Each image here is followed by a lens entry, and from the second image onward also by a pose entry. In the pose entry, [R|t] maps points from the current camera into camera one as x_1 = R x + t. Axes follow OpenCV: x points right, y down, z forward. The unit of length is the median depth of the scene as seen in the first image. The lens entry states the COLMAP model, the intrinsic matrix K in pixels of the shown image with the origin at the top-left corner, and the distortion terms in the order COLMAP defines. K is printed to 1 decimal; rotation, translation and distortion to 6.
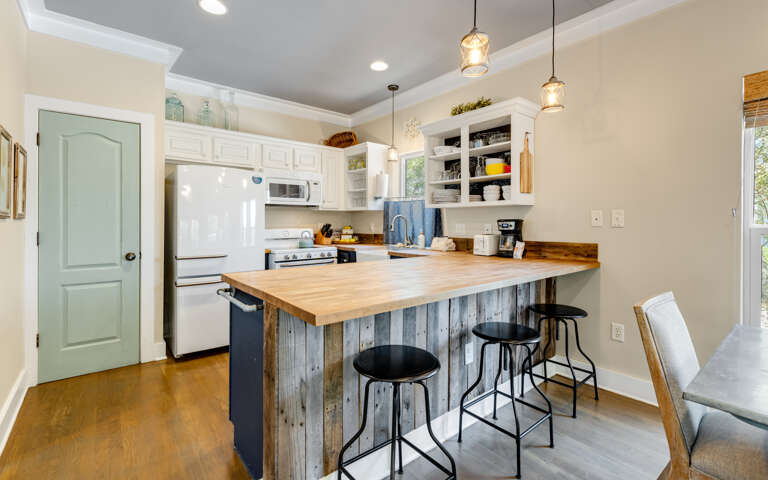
lens RADIAL K [[346.3, 0, 381.0], [0, 346.3, 220.5], [0, 0, 1]] dist [0.001442, 0.000021]
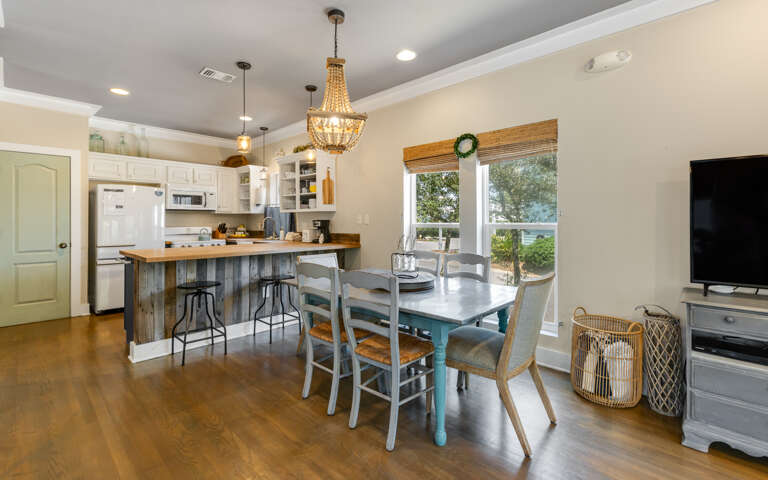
lens RADIAL K [[346.3, 0, 381.0], [0, 346.3, 220.5], [0, 0, 1]] dist [0.001442, 0.000021]
pose [[0.992128, -0.003428, 0.125178, 0.413843], [0.003435, 0.999994, 0.000163, 0.000119], [-0.125178, 0.000269, 0.992134, -0.601987]]
